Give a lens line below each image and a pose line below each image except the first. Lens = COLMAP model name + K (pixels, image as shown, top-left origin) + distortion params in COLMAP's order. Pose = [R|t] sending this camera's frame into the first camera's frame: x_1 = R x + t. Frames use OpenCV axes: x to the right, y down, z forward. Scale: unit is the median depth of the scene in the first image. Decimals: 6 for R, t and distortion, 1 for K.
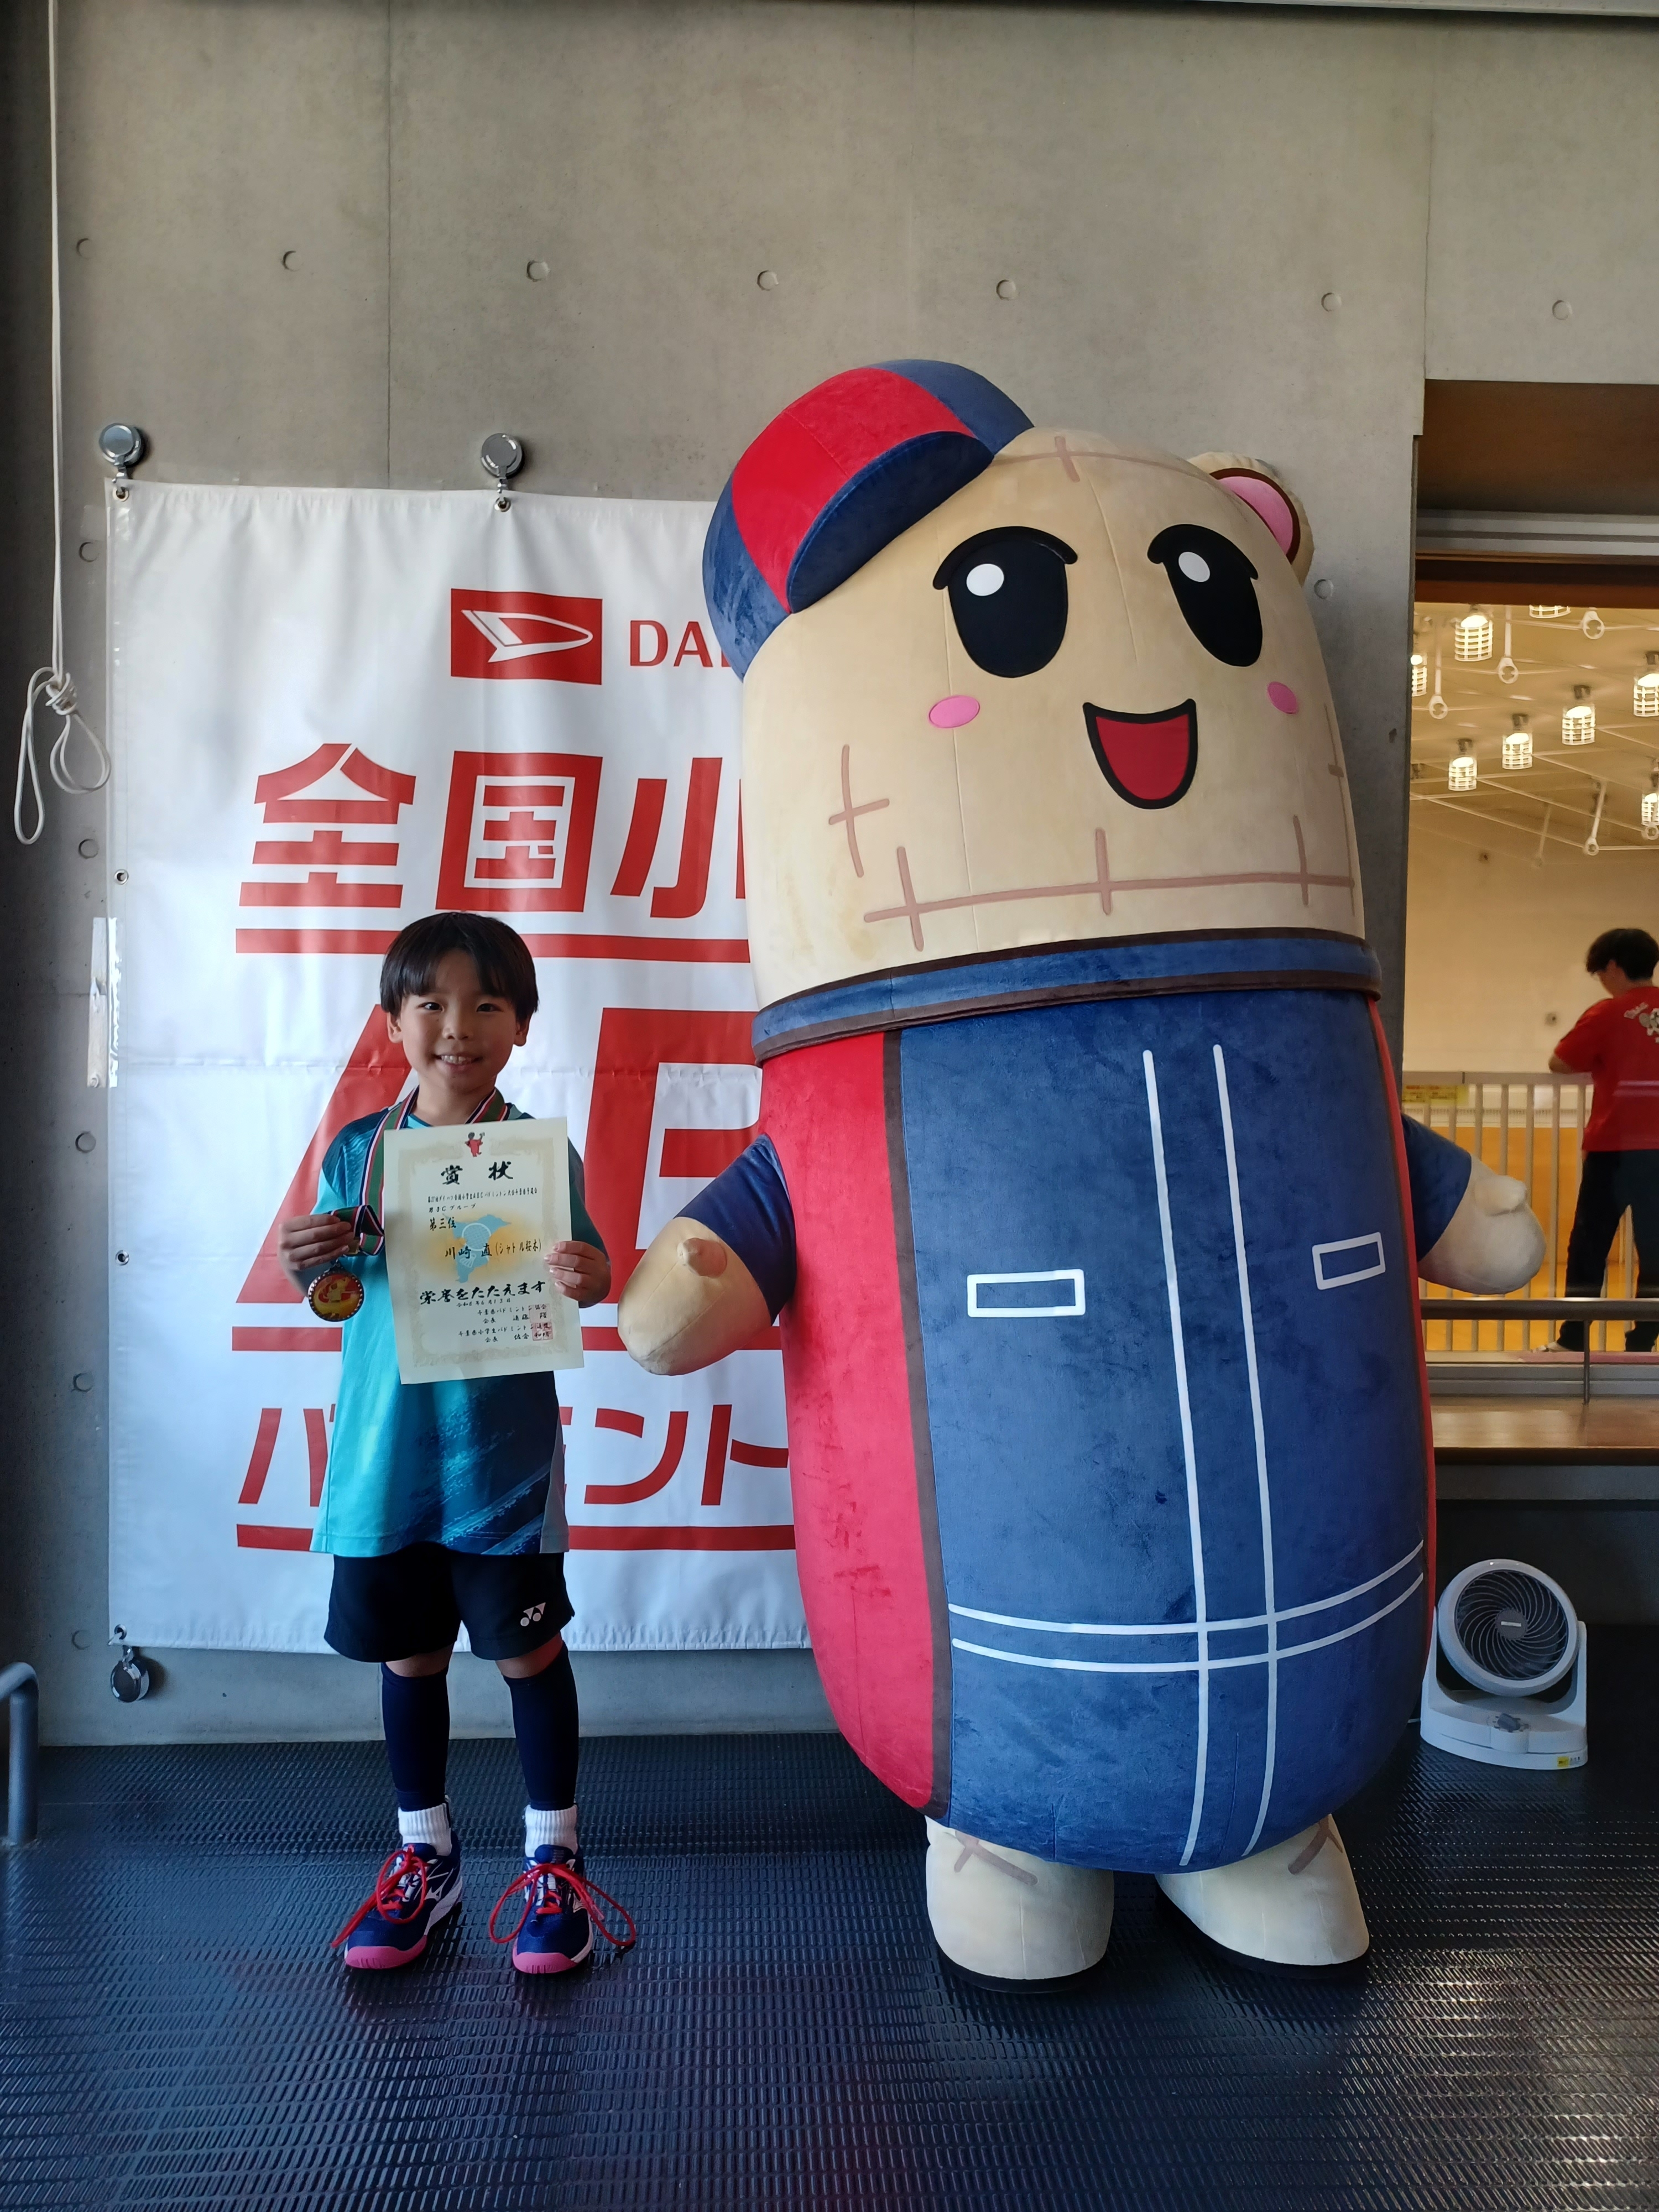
lens RADIAL K [[1595.0, 0, 833.4], [0, 1595.0, 1134.7], [0, 0, 1]] dist [0.008888, -0.005835]
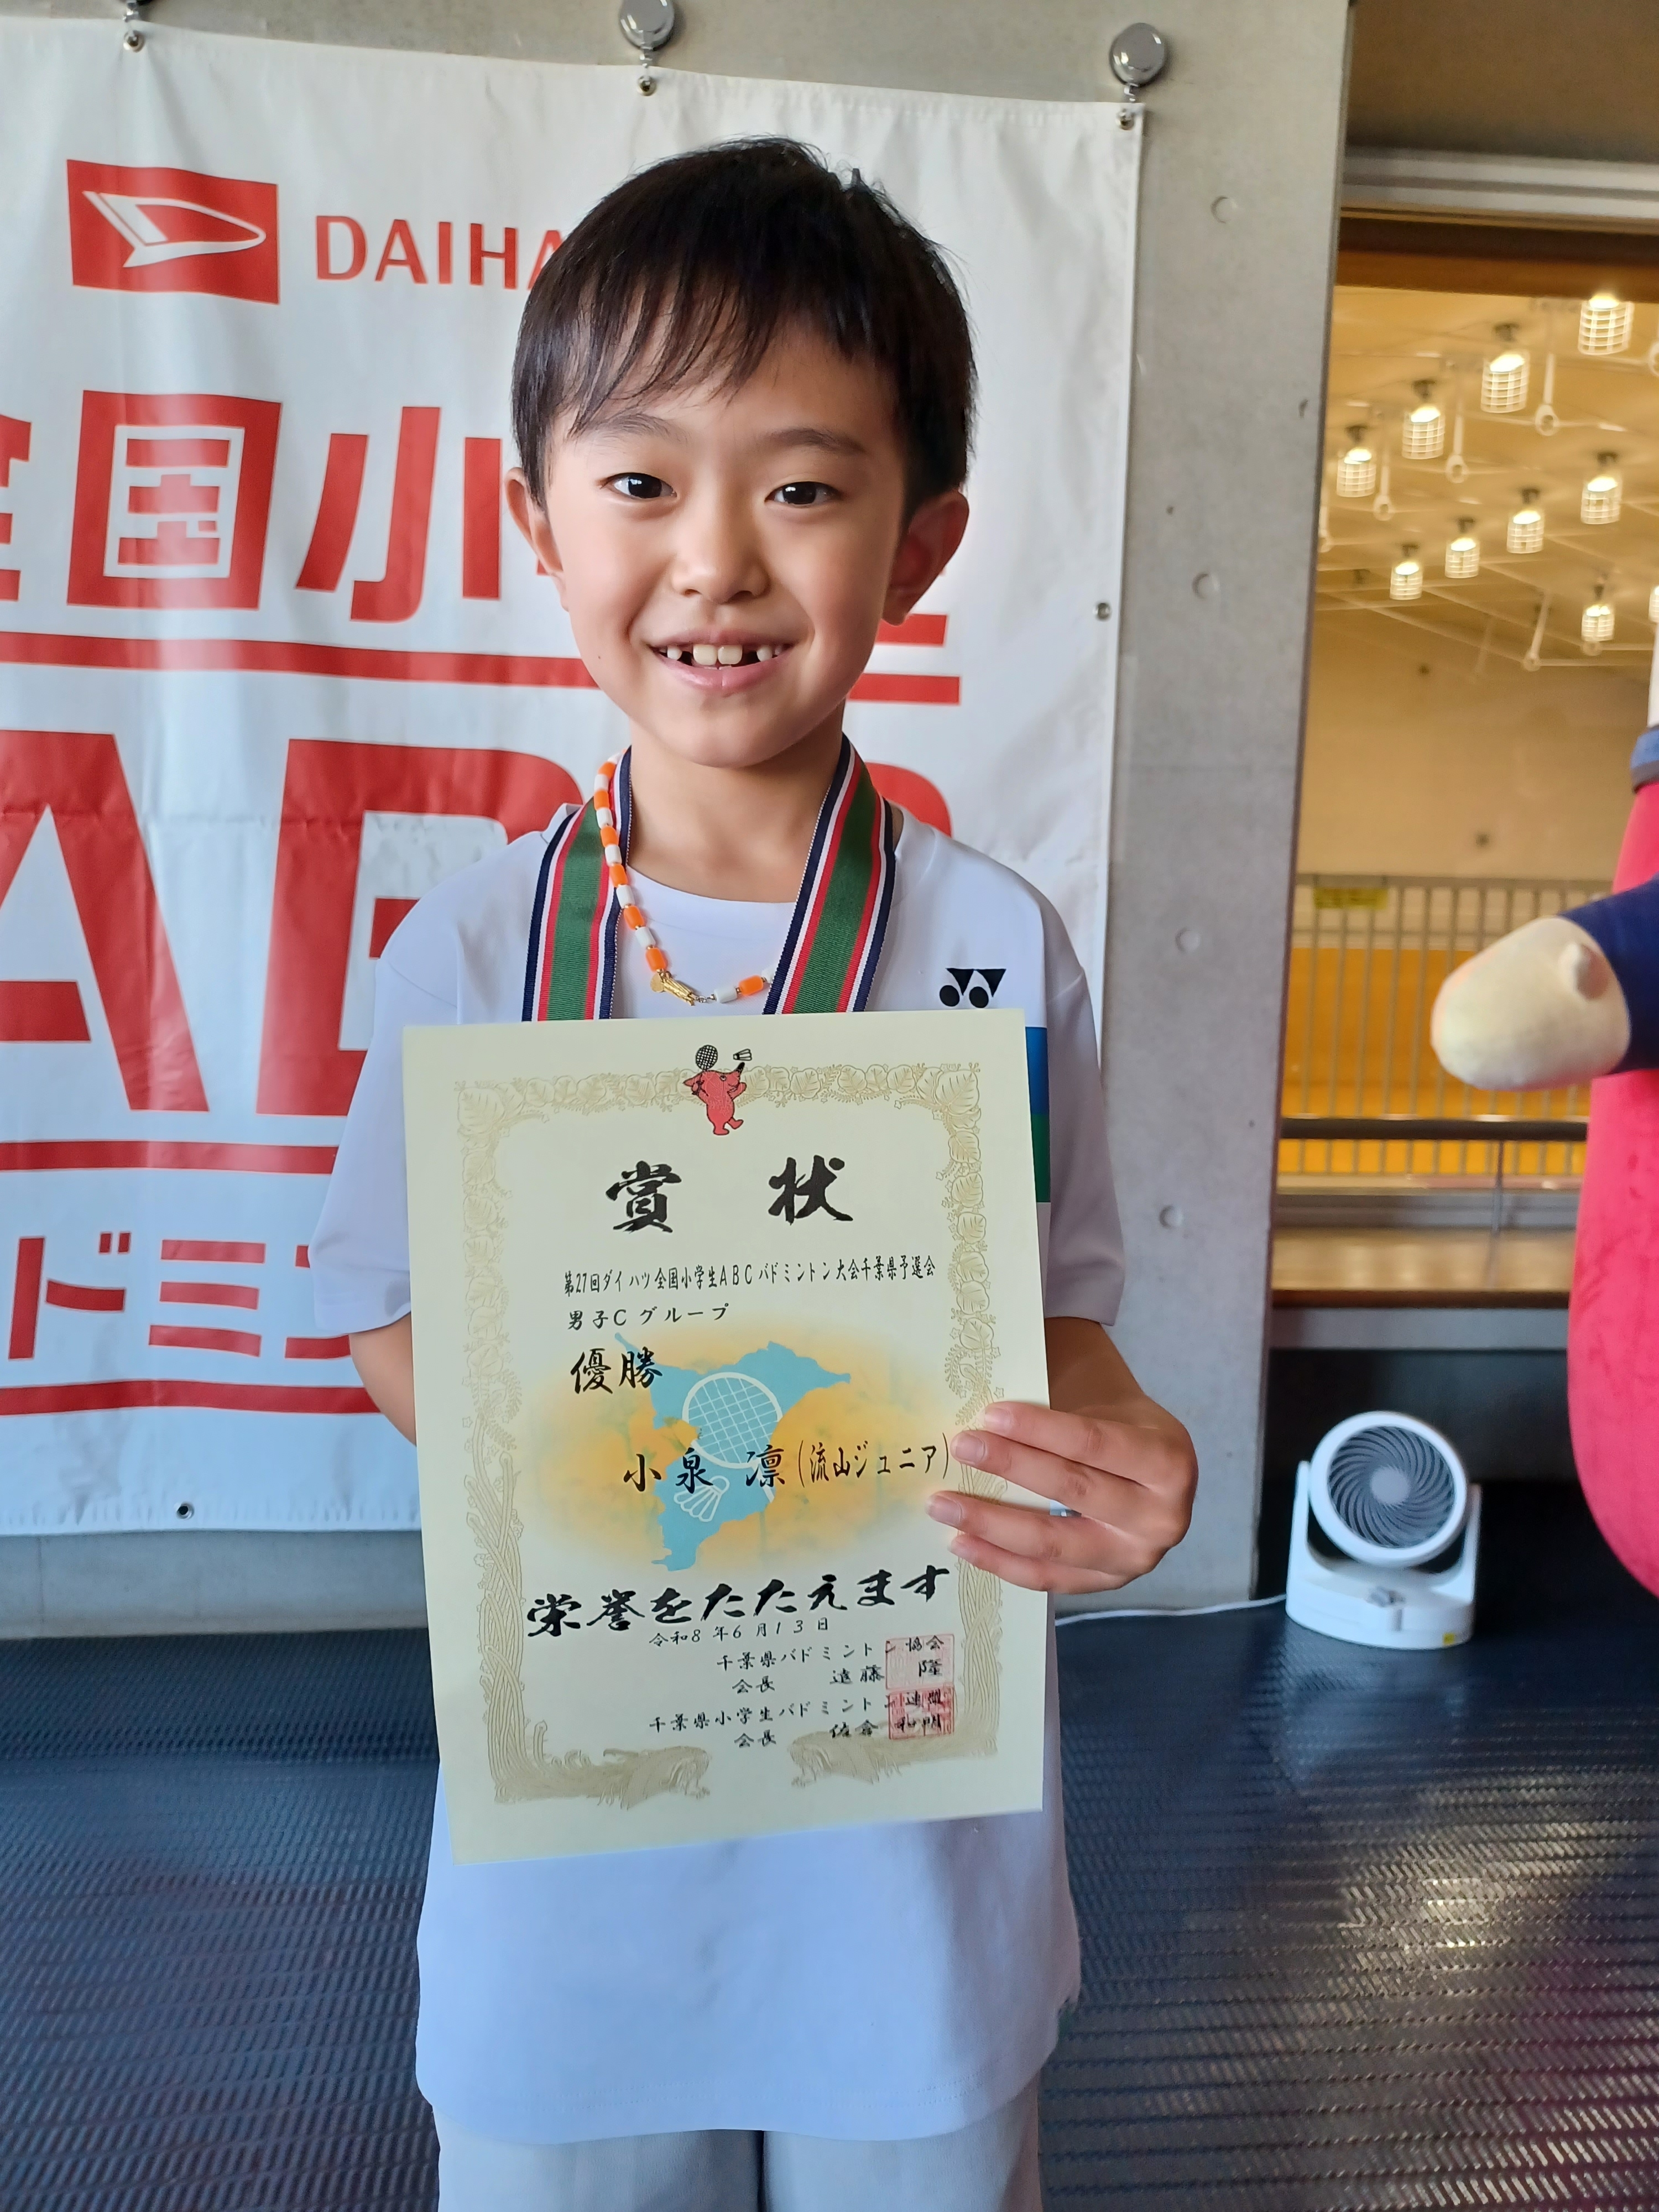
lens RADIAL K [[1595.0, 0, 833.4], [0, 1595.0, 1134.7], [0, 0, 1]] dist [0.008888, -0.005835]
pose [[0.998939, 0.008683, 0.045230, 0.086969], [-0.013858, 0.993225, 0.115380, 0.019004], [-0.043922, -0.115884, 0.992291, 0.188746]]
